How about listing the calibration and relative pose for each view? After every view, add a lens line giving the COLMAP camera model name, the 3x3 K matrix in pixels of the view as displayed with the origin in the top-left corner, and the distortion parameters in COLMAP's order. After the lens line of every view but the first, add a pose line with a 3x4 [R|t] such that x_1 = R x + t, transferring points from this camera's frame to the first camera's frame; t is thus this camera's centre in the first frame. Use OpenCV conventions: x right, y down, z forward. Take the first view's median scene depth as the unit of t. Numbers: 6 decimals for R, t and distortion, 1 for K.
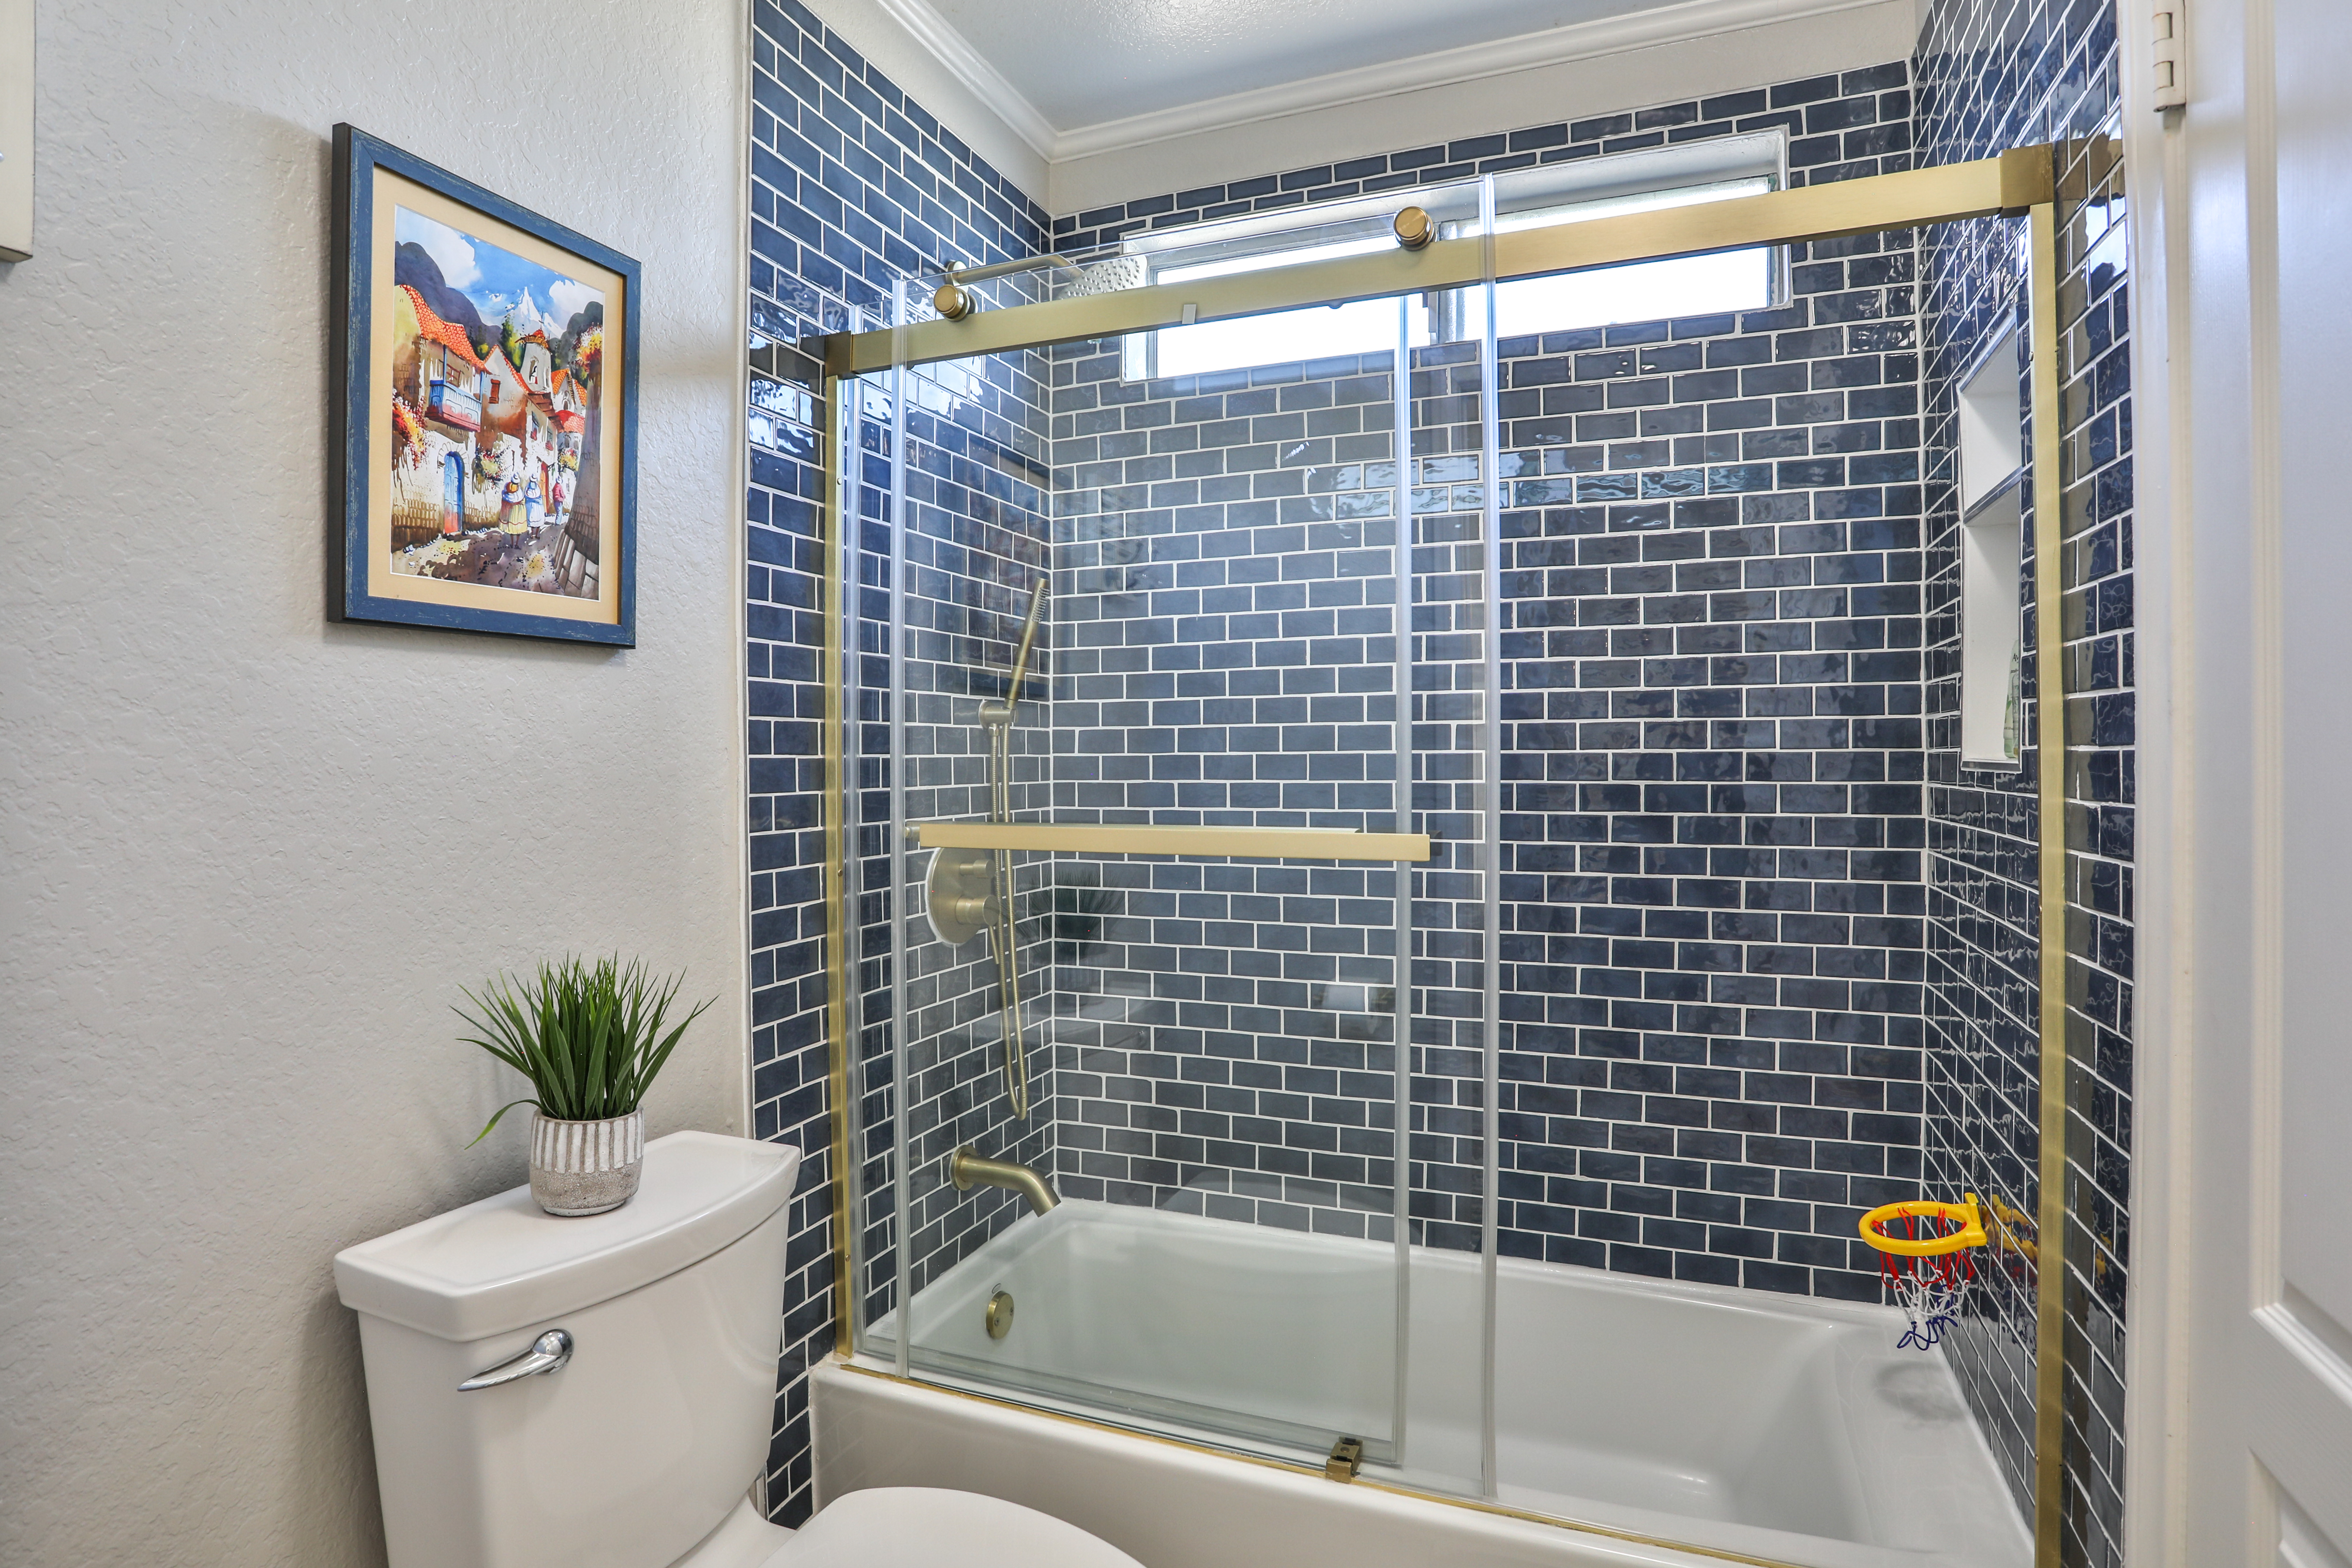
lens RADIAL K [[1218.8, 0, 1179.6], [0, 1218.8, 779.7], [0, 0, 1]] dist [-0.063082, 0.019047]
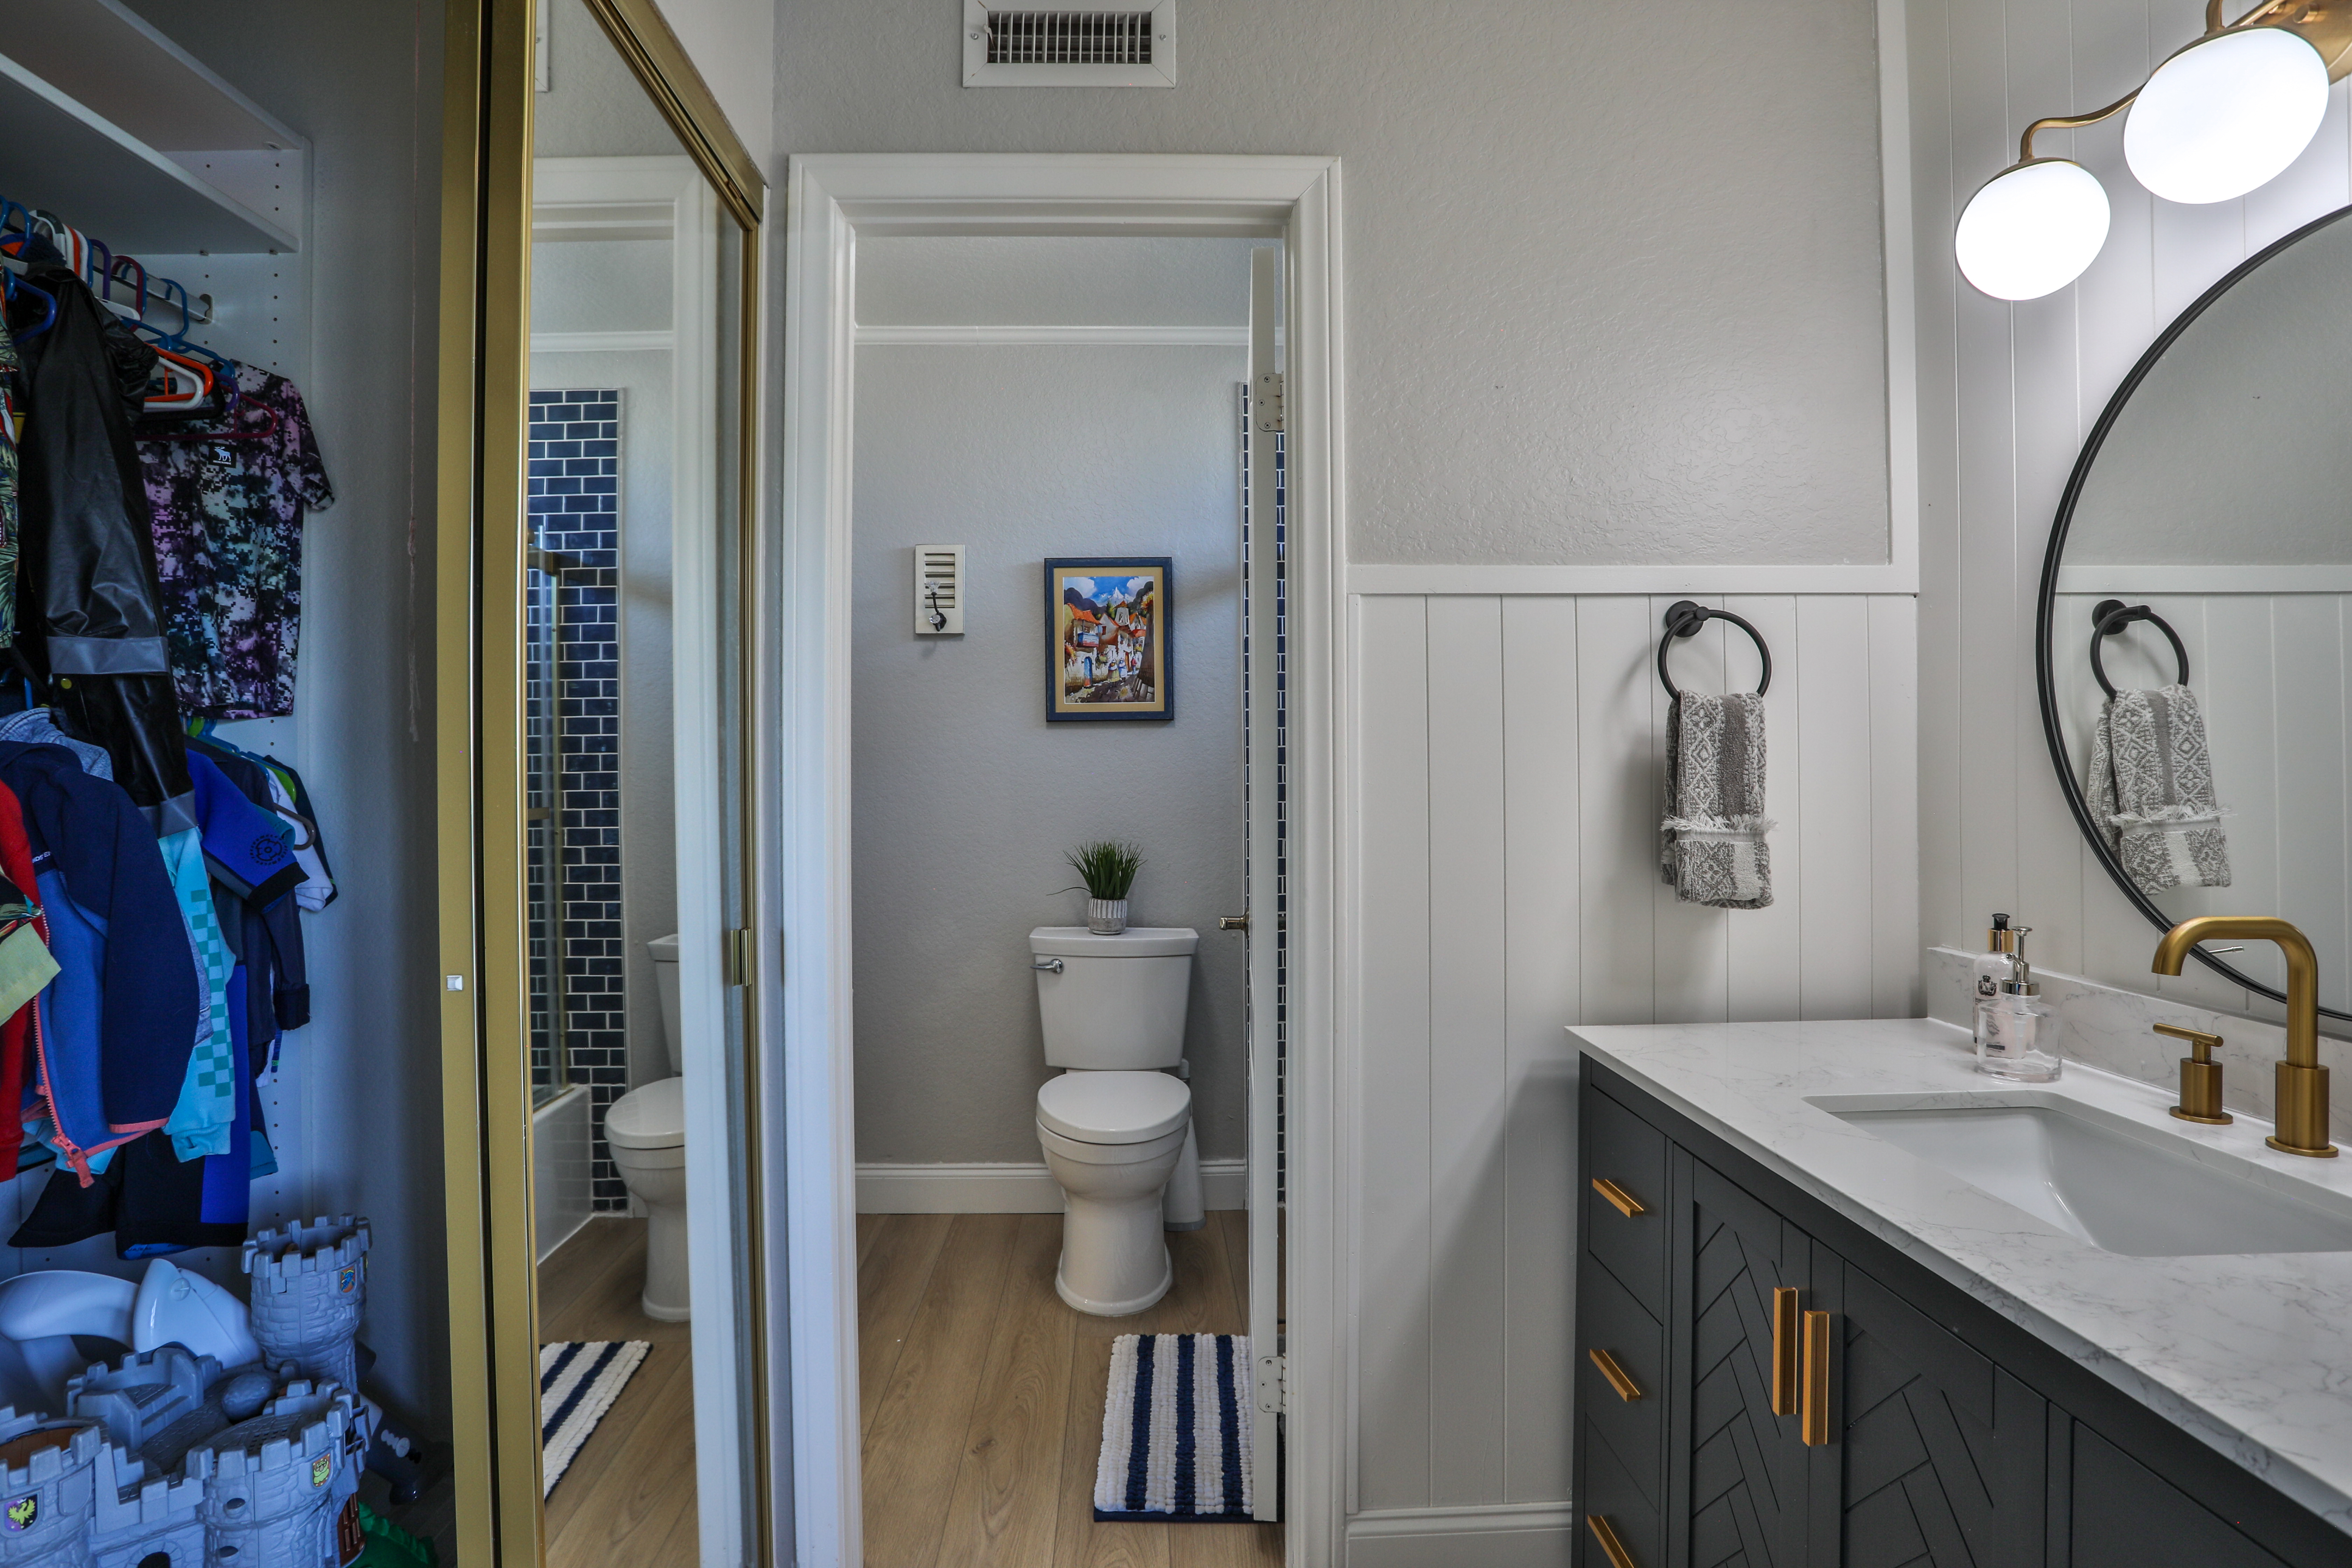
lens RADIAL K [[1218.8, 0, 1170.4], [0, 1218.8, 769.4], [0, 0, 1]] dist [-0.063082, 0.019047]
pose [[0.399161, 0.009212, -0.916835, 2.005276], [-0.011343, 0.999923, 0.005108, -0.026748], [0.916811, 0.008361, 0.399234, 0.037688]]
